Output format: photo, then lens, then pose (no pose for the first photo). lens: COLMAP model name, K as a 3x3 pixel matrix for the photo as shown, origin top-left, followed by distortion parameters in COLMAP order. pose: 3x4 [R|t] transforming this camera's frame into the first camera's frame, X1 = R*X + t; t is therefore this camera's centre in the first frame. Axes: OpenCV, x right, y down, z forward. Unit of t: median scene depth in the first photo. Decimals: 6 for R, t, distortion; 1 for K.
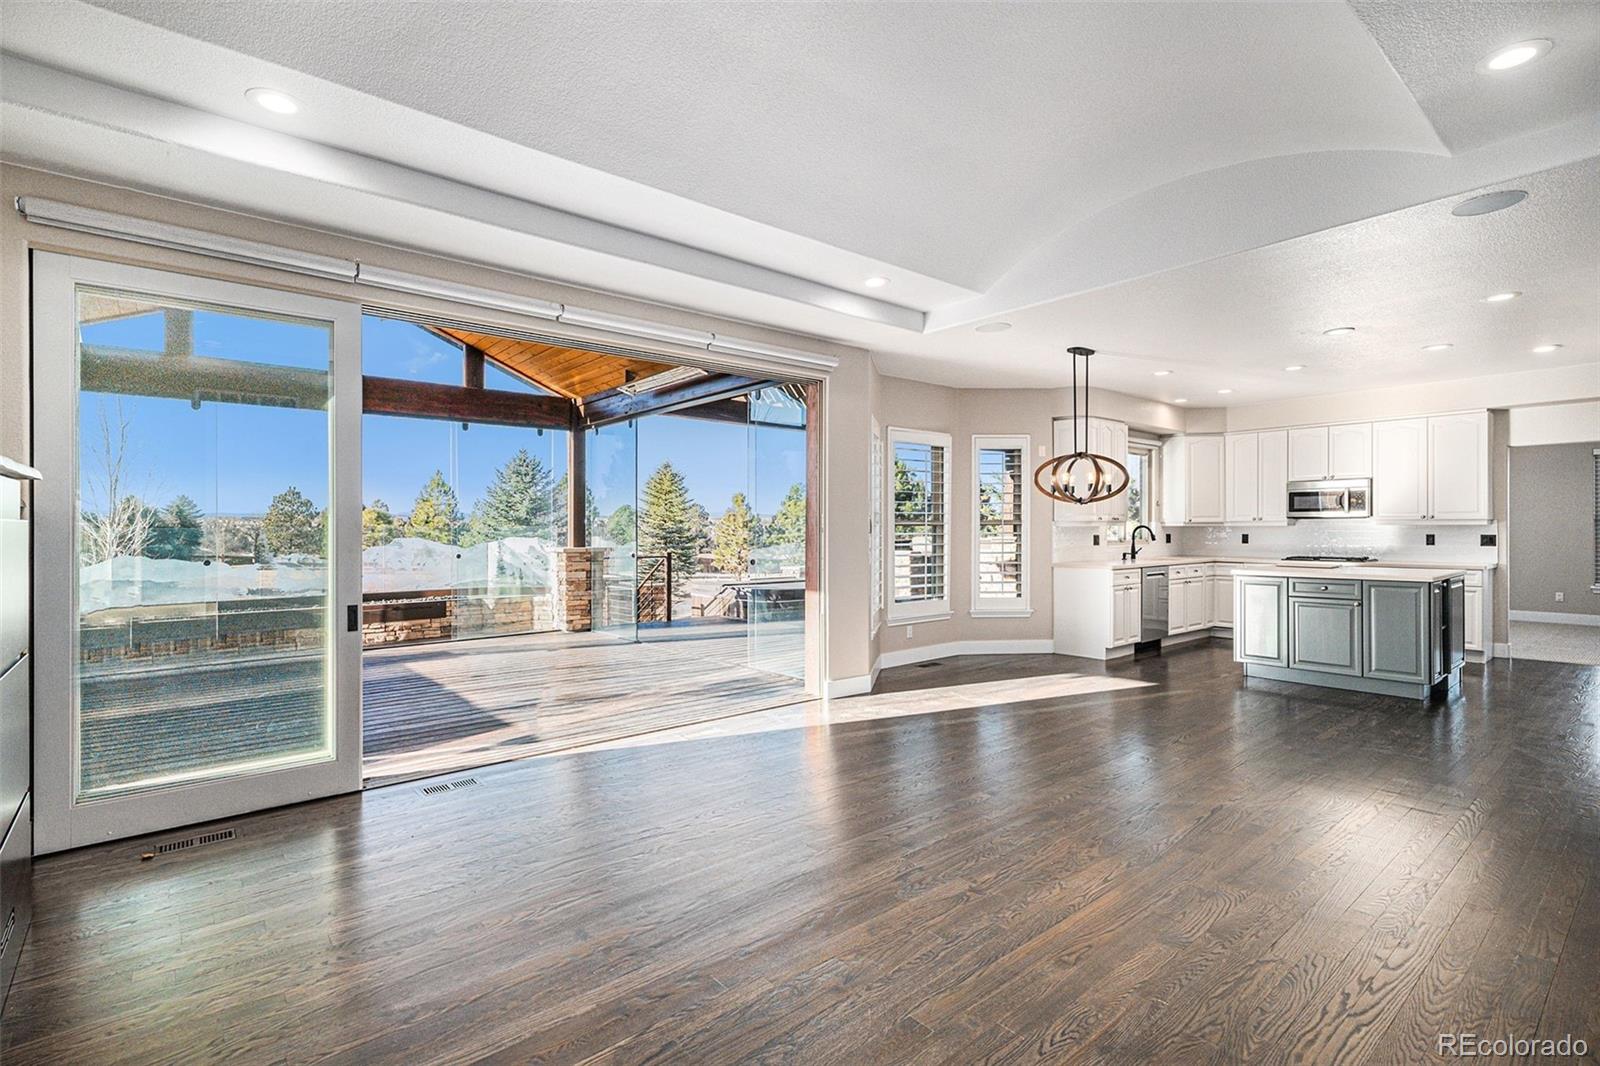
lens RADIAL K [[758.9, 0, 794.2], [0, 758.9, 531.6], [0, 0, 1]] dist [0.023732, -0.000009]
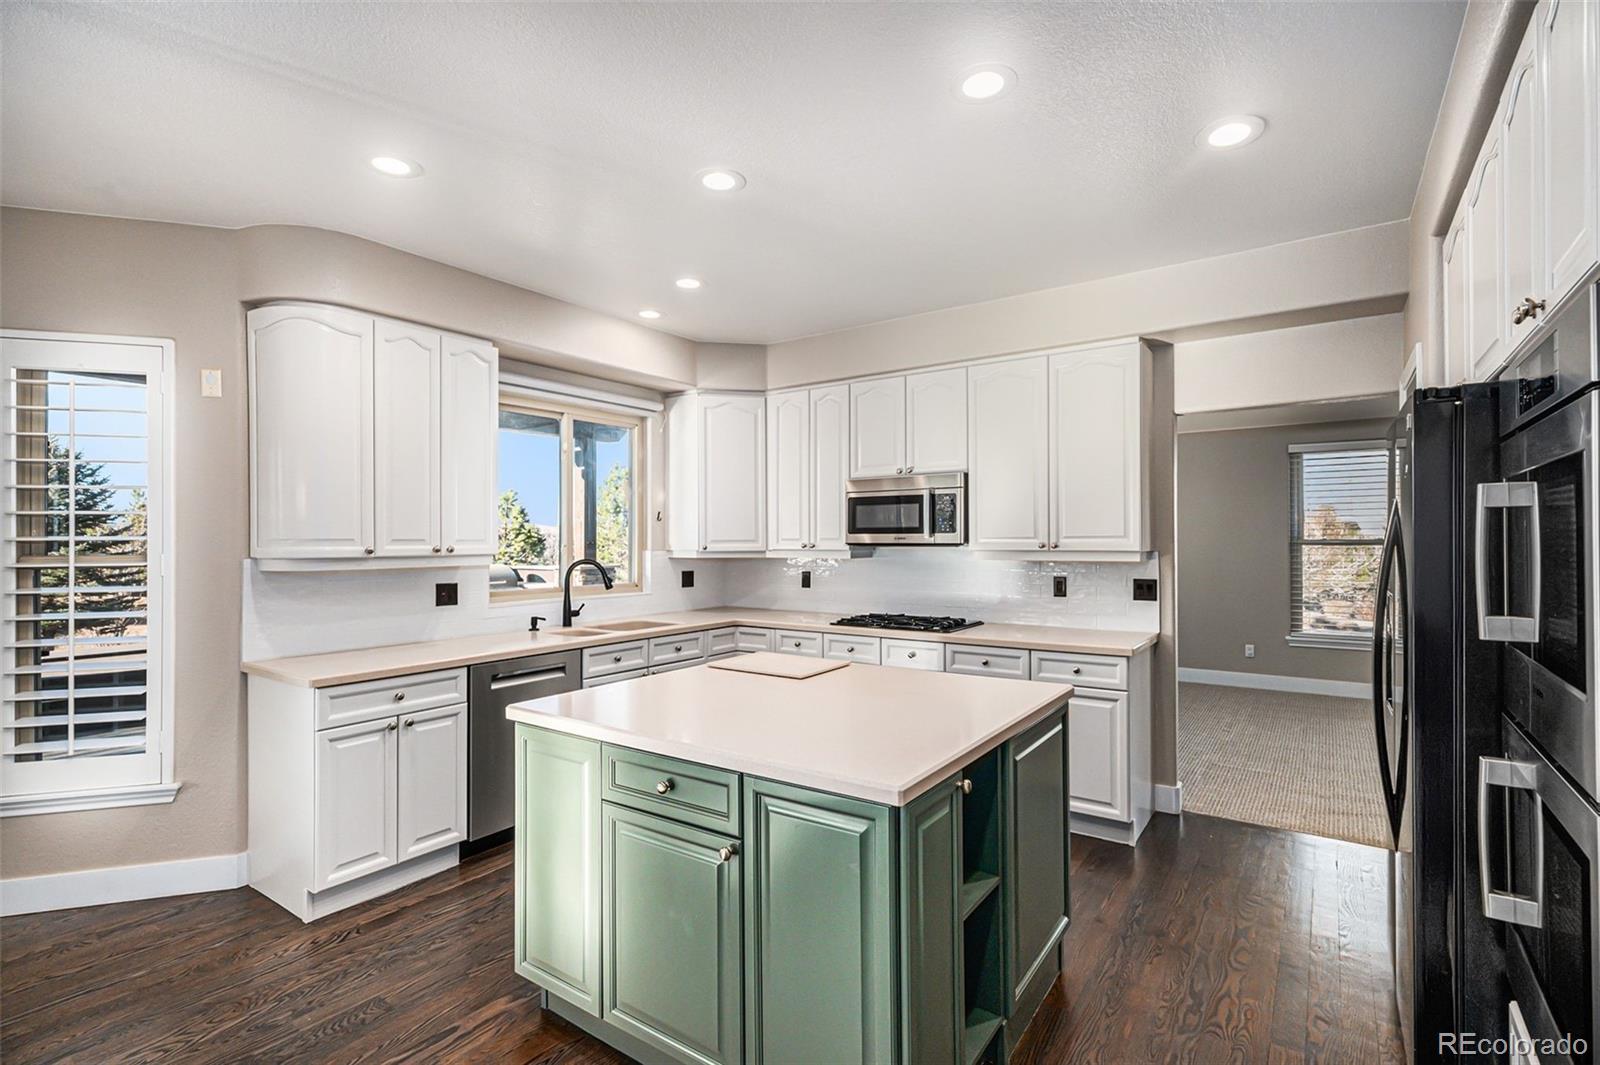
lens RADIAL K [[758.9, 0, 792.1], [0, 758.9, 533.8], [0, 0, 1]] dist [0.023732, -0.000009]
pose [[0.971393, 0.000759, 0.237478, 0.493379], [0.001962, 0.999935, -0.011219, -0.020247], [-0.237471, 0.011364, 0.971328, 0.503154]]
